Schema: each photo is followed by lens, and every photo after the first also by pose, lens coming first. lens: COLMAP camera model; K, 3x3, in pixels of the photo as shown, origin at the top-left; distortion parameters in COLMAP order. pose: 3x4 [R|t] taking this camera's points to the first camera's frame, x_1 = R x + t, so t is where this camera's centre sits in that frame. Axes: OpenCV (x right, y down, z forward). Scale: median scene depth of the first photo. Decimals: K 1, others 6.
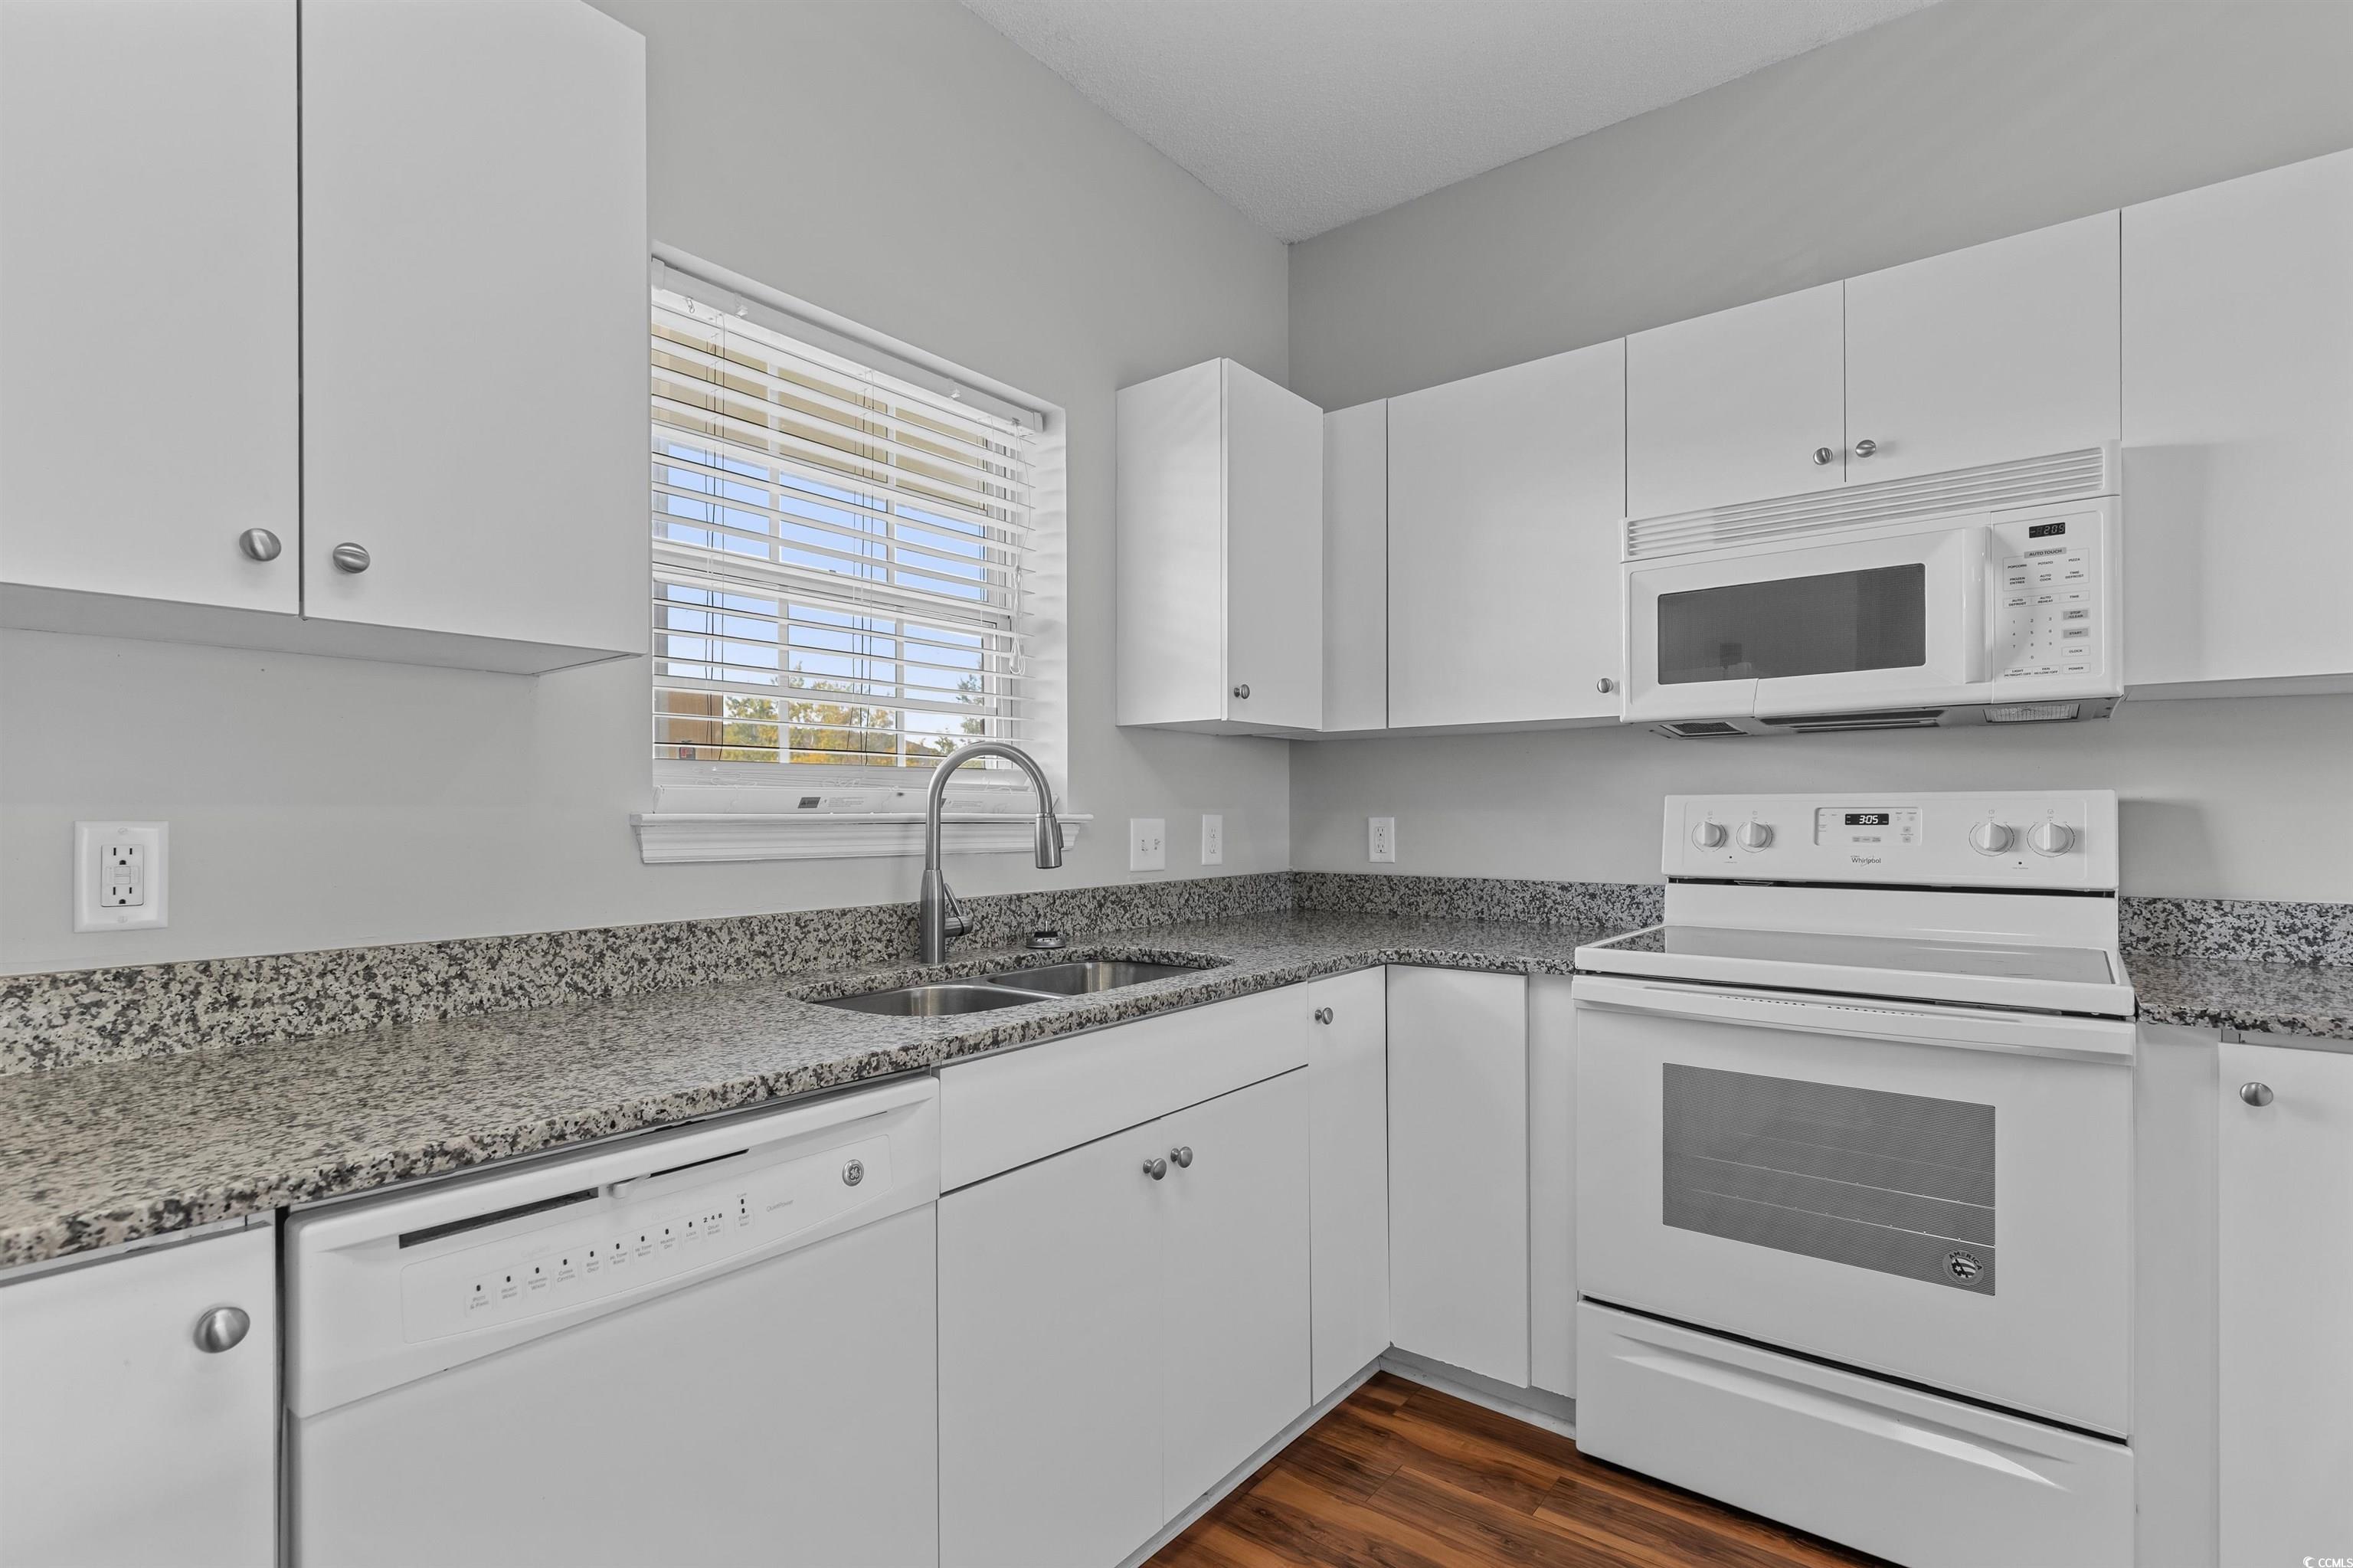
lens RADIAL K [[1096.9, 0, 1190.7], [0, 1096.9, 815.4], [0, 0, 1]] dist [-0.002721, -0.001210]
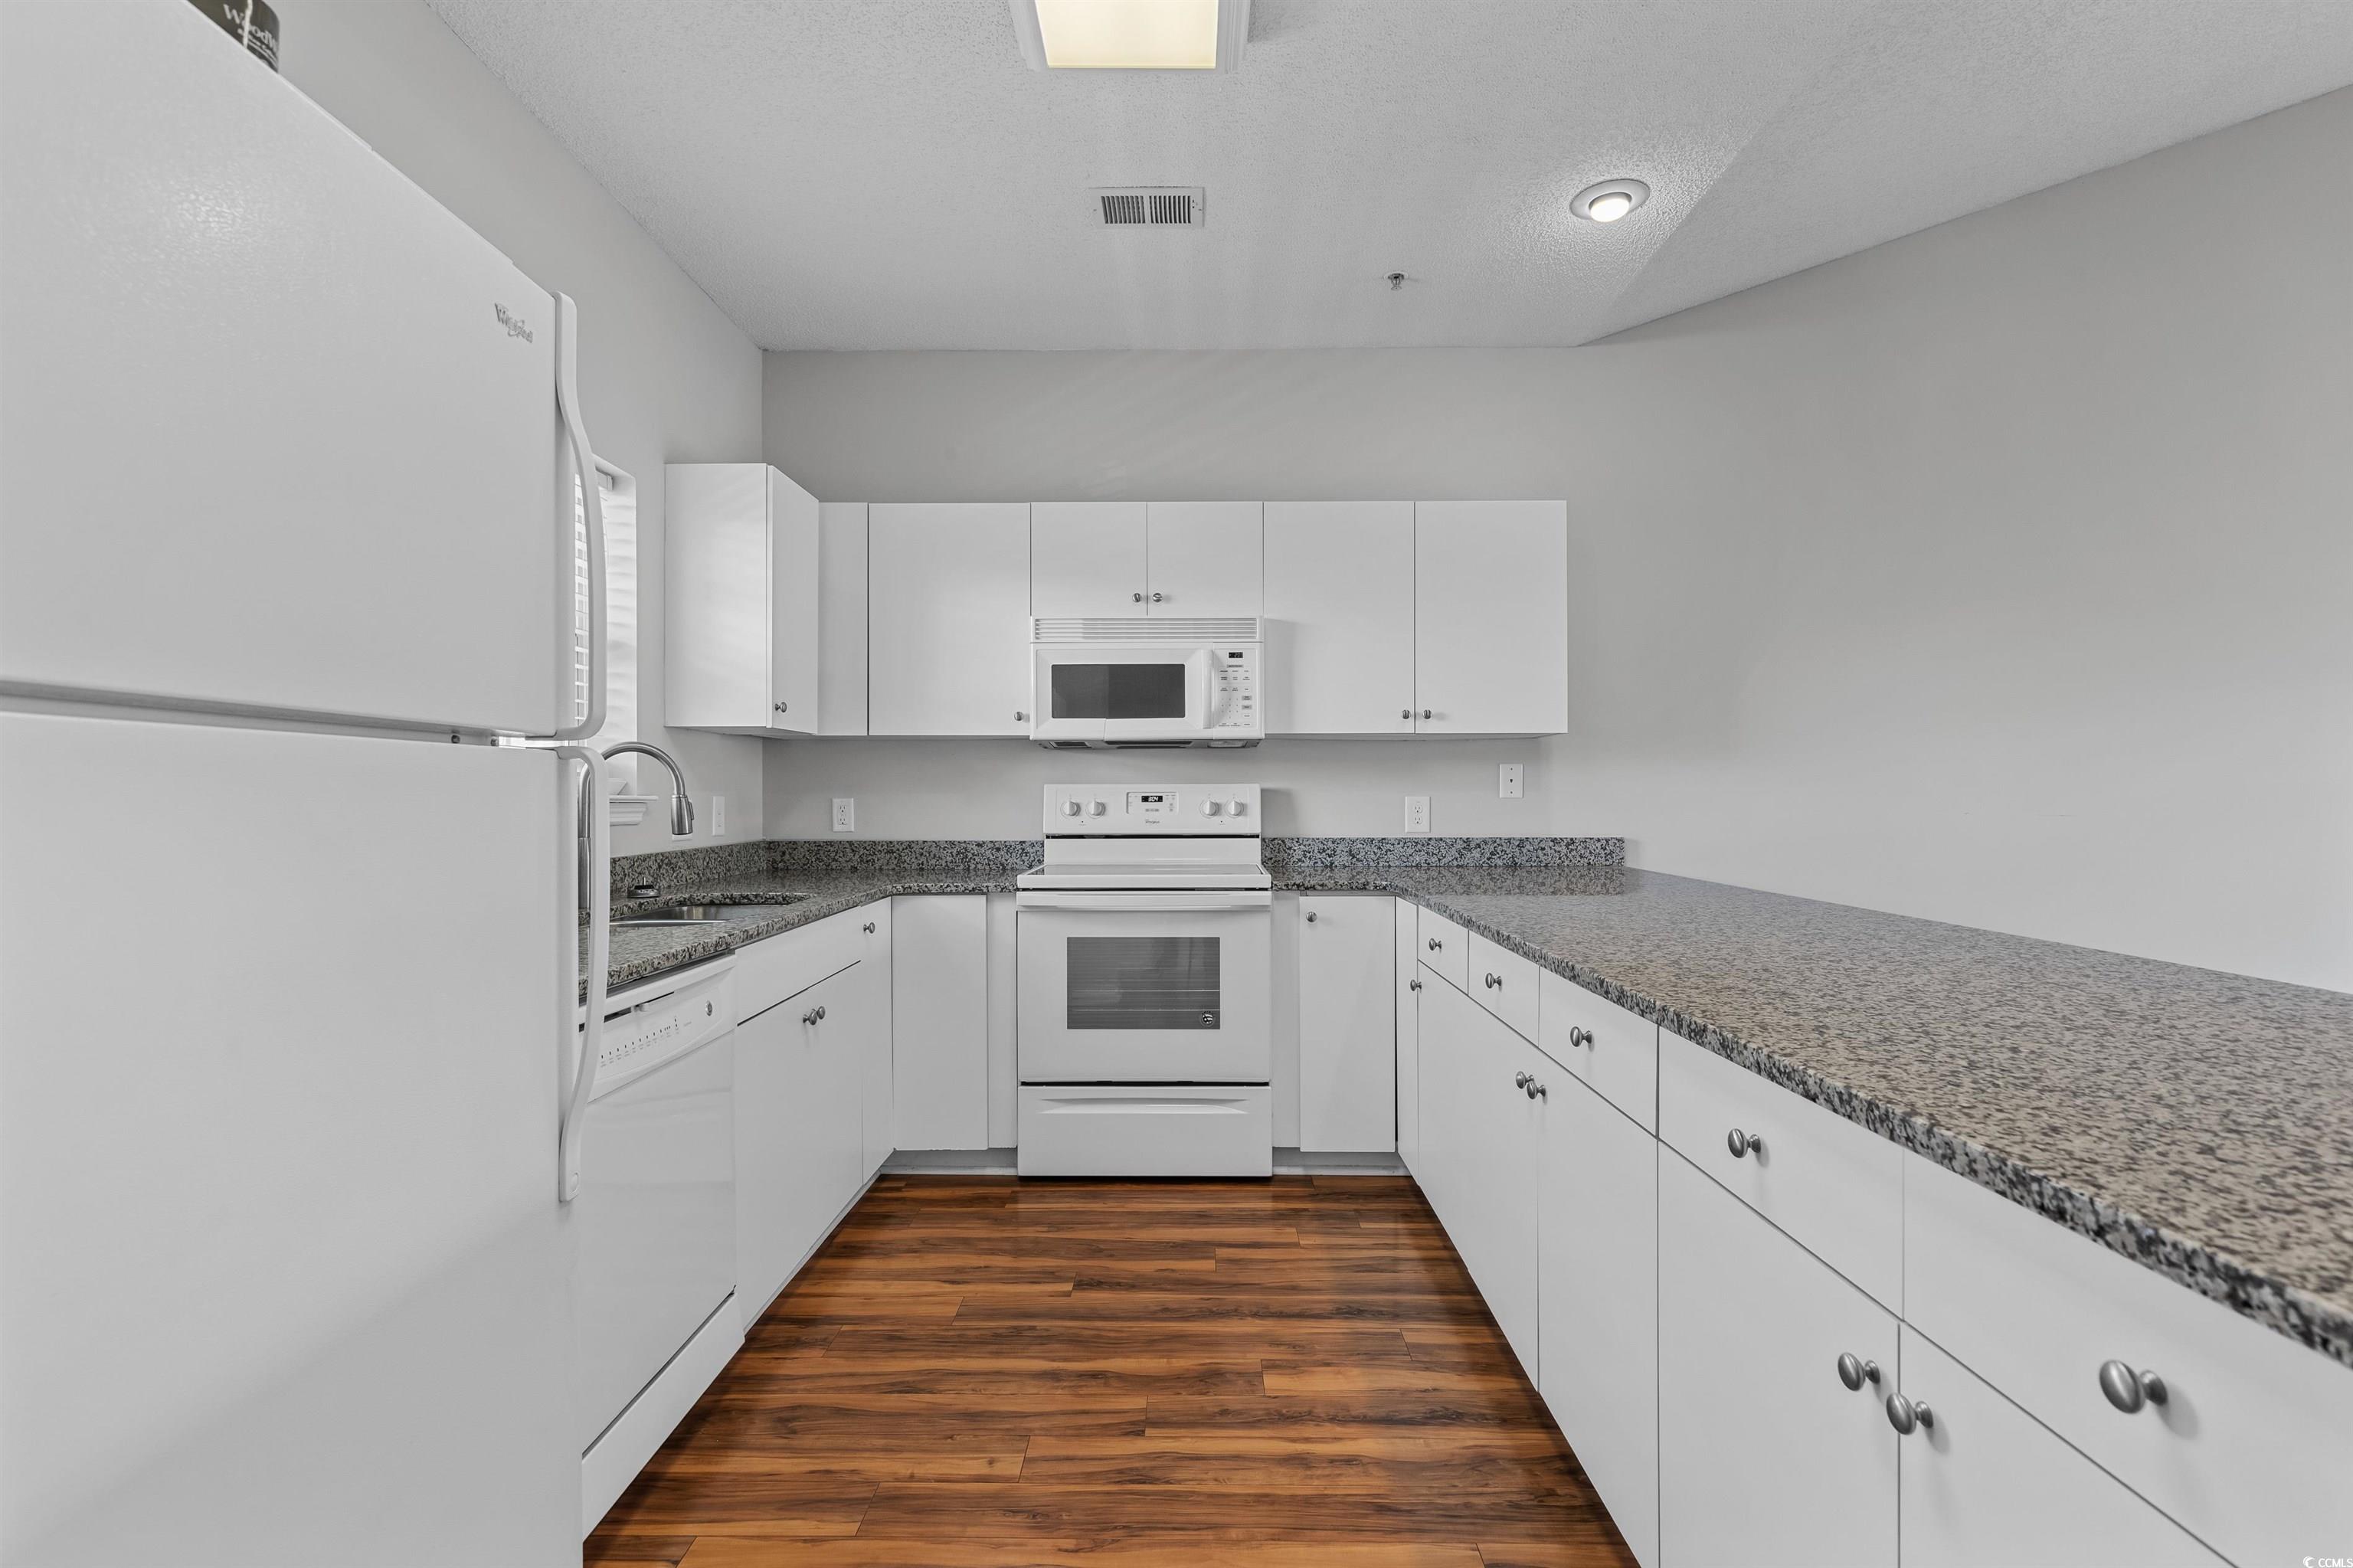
lens RADIAL K [[1087.9, 0, 1189.0], [0, 1087.9, 792.2], [0, 0, 1]] dist [0.000876, -0.000129]
pose [[0.789275, 0.002940, 0.614033, -0.452484], [0.000491, 0.999985, -0.005419, 0.002507], [-0.614040, 0.004579, 0.789262, -0.463626]]
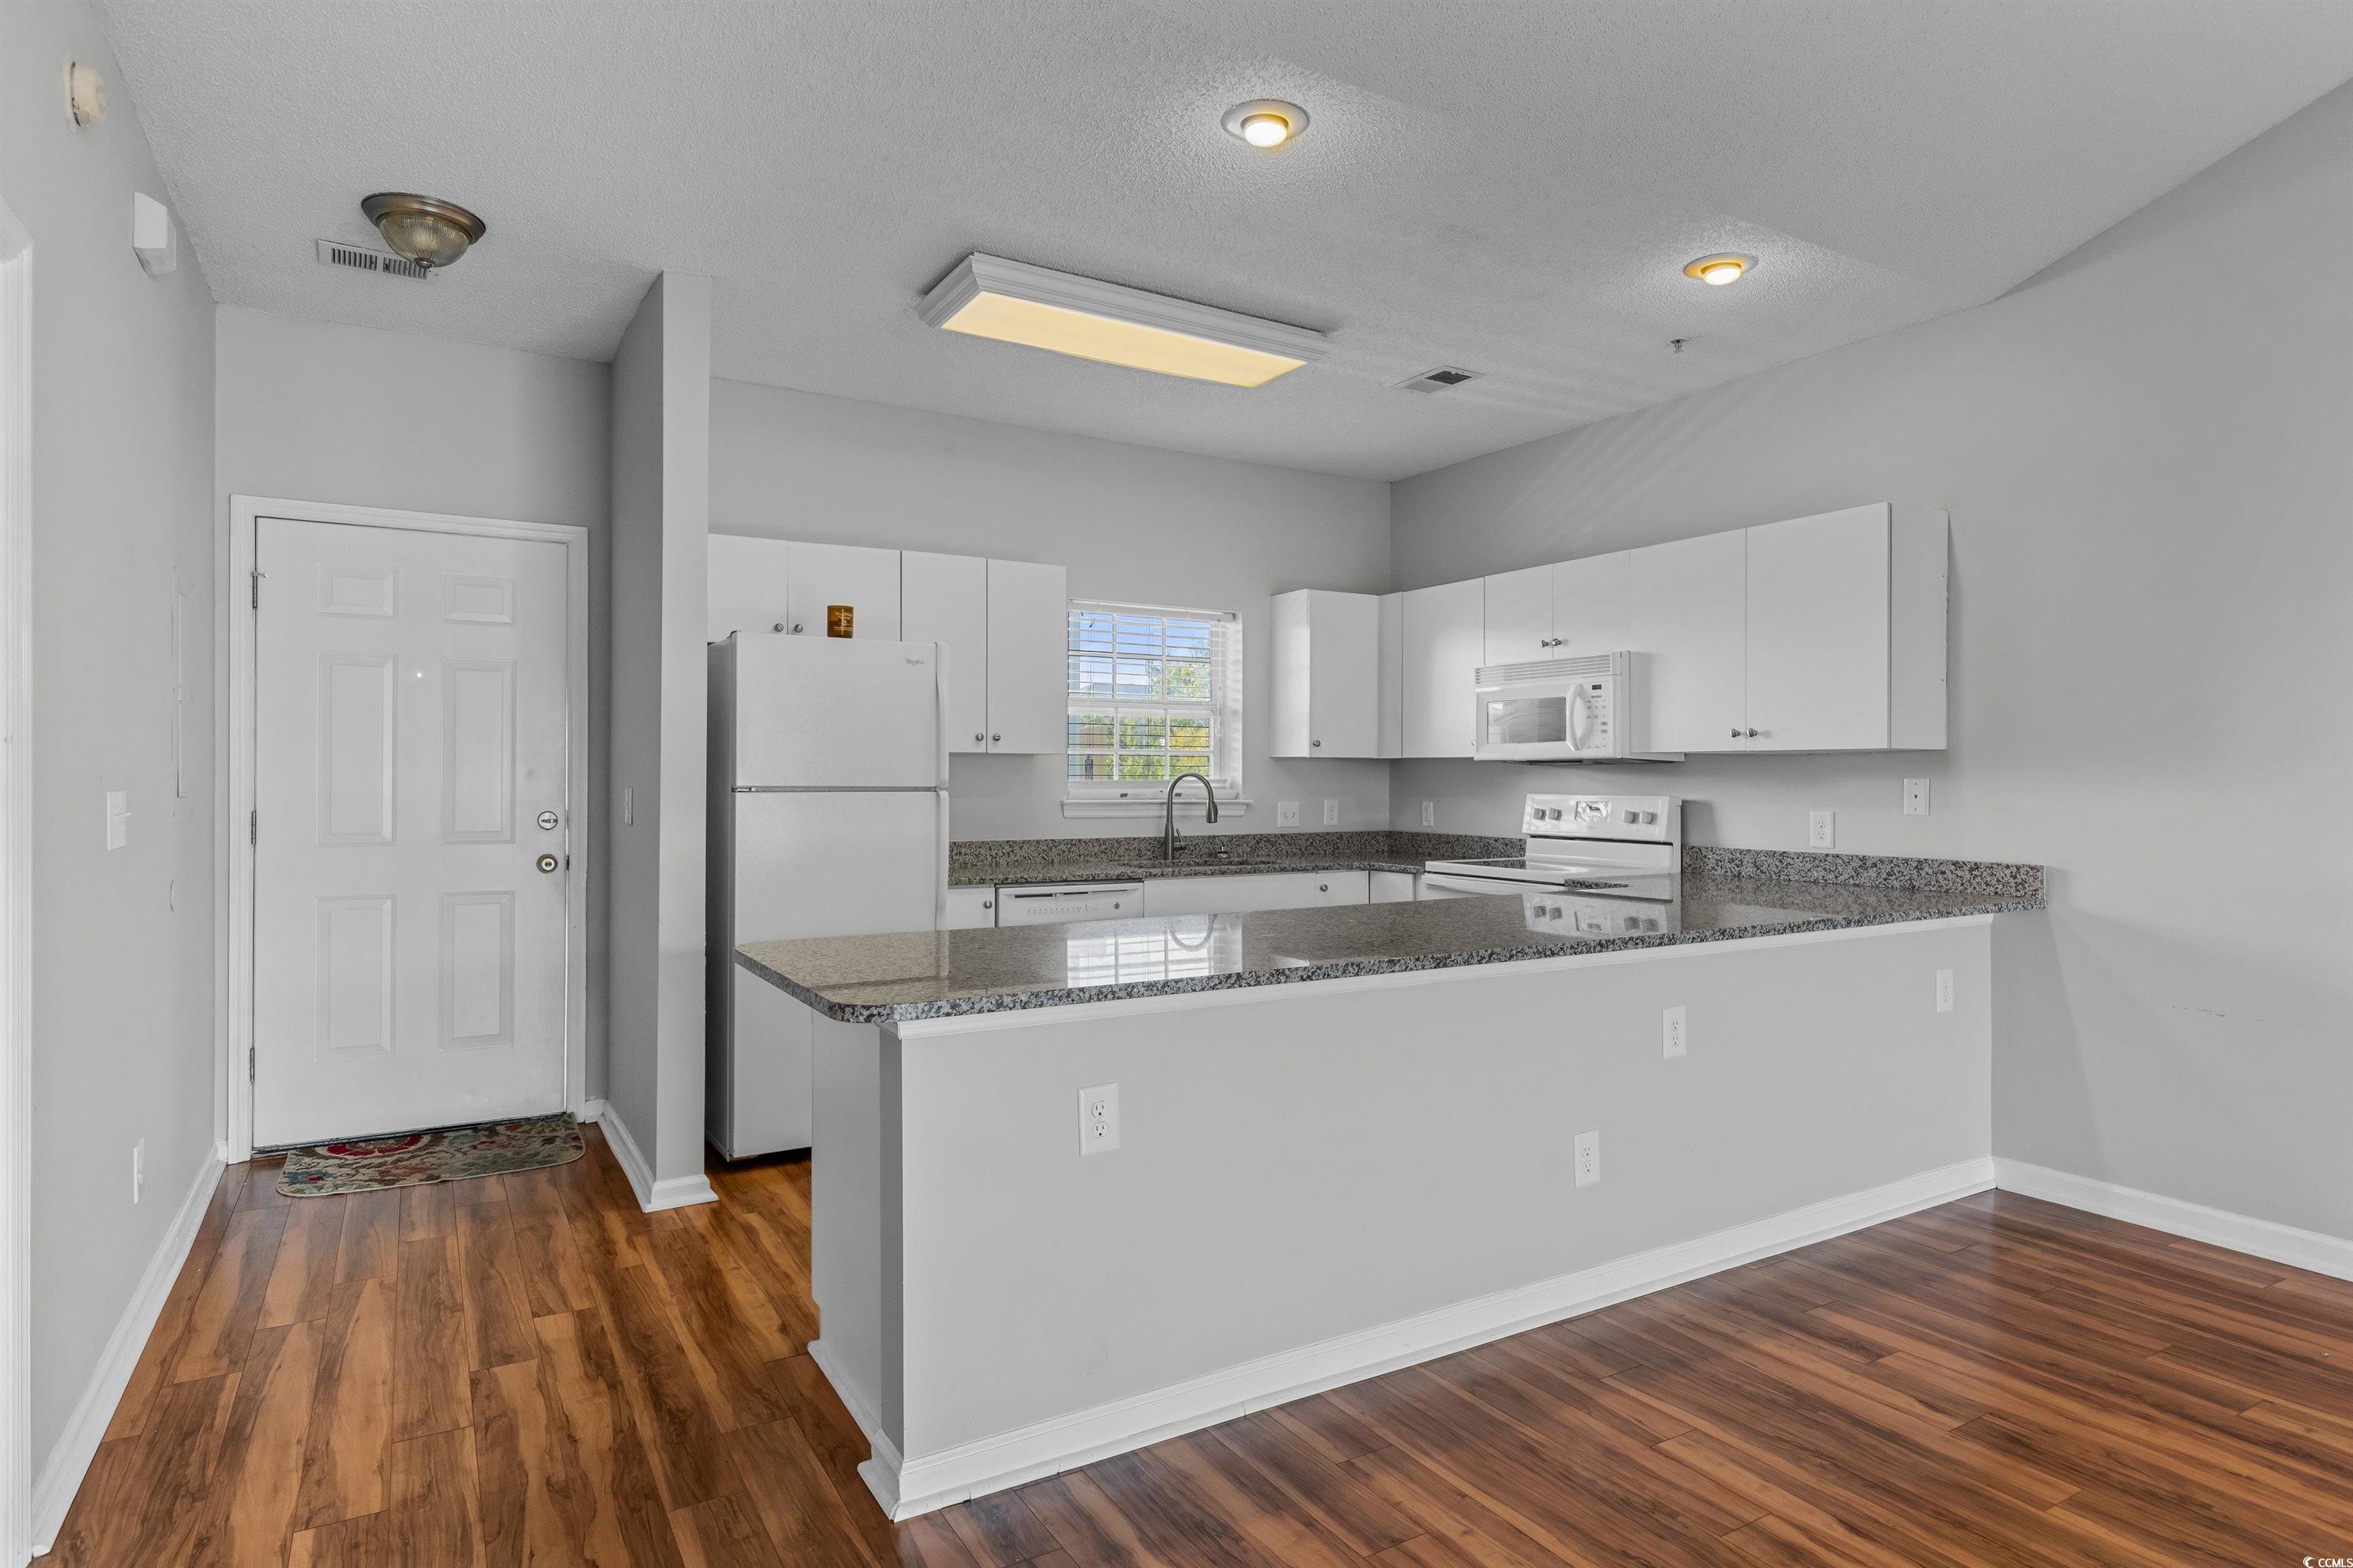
lens RADIAL K [[1307.6, 0, 1216.7], [0, 1307.6, 773.2], [0, 0, 1]] dist [-0.000079, 0.000247]
pose [[0.938171, 0.004762, -0.346138, 0.868503], [-0.006509, 0.999971, -0.003883, -0.050997], [0.346110, 0.005896, 0.938176, -1.701150]]
